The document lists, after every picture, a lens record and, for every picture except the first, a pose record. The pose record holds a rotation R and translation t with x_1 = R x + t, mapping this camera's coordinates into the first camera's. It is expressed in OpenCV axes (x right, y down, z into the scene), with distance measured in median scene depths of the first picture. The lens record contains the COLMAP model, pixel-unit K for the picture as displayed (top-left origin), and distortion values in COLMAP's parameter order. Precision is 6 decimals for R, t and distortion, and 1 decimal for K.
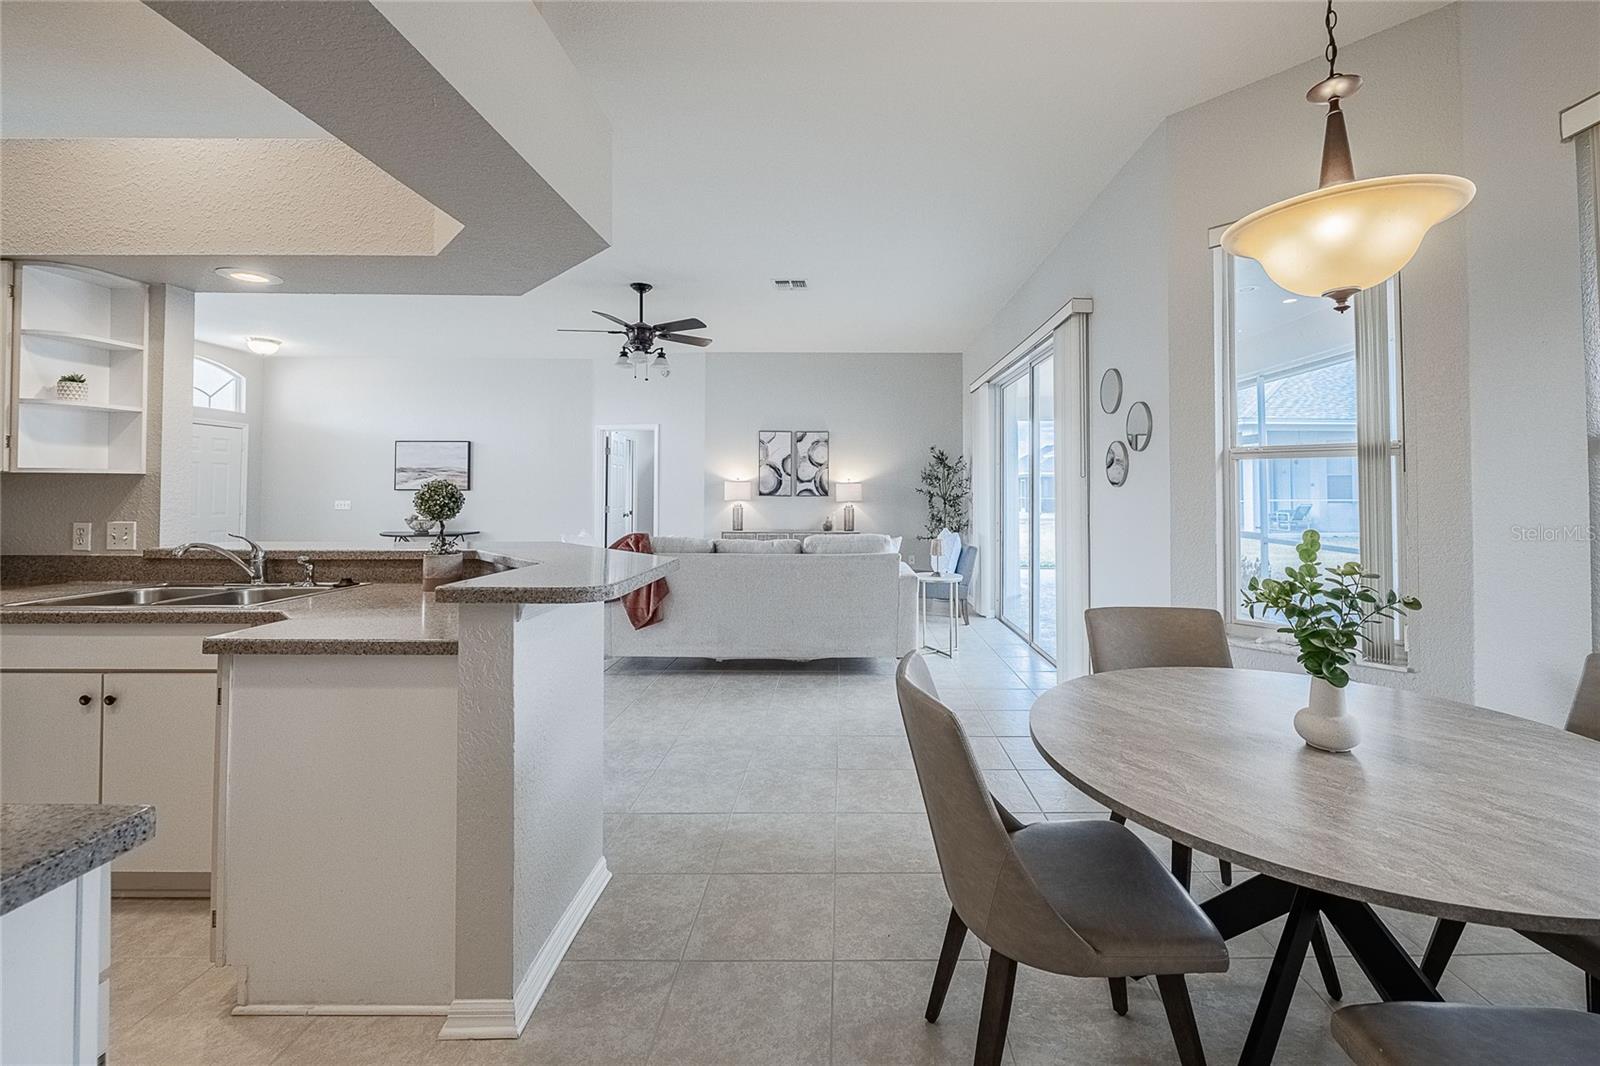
lens RADIAL K [[651.3, 0, 854.1], [0, 651.3, 478.0], [0, 0, 1]] dist [-0.007765, -0.000914]
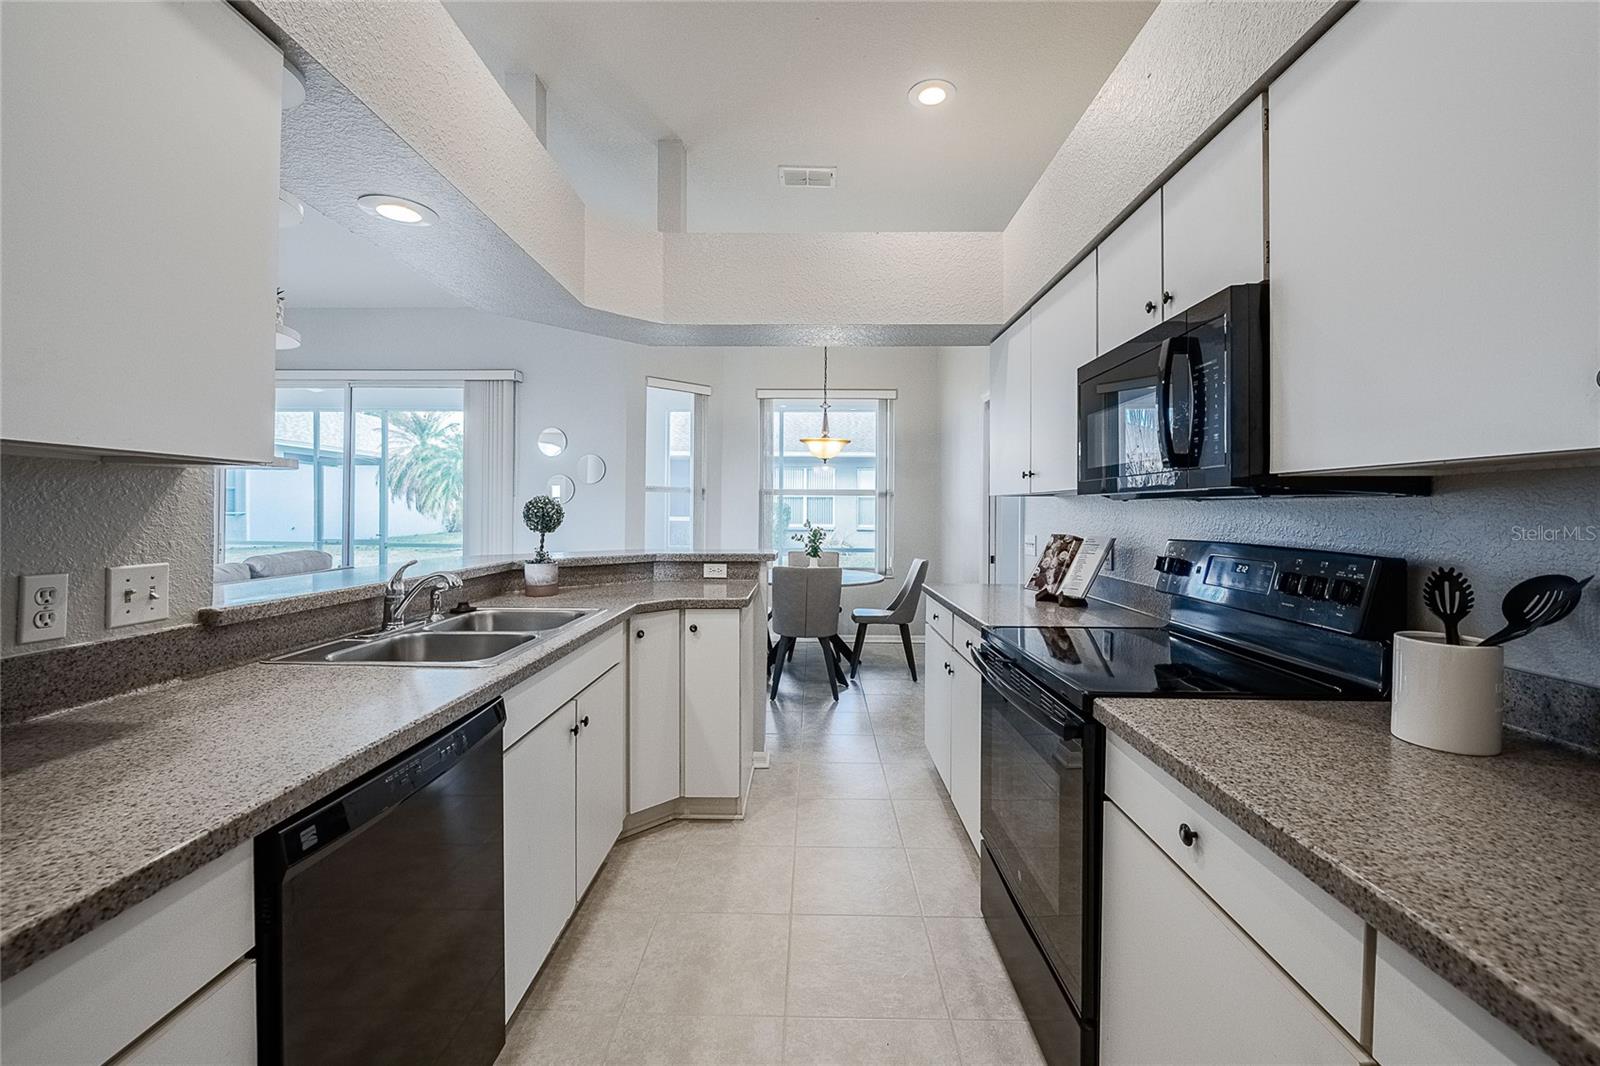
lens RADIAL K [[651.3, 0, 787.6], [0, 651.3, 508.4], [0, 0, 1]] dist [-0.007765, -0.000914]
pose [[0.048061, -0.000850, 0.998844, -0.723472], [-0.027509, 0.999619, 0.002174, 0.005350], [-0.998466, -0.027582, 0.048019, 0.224686]]
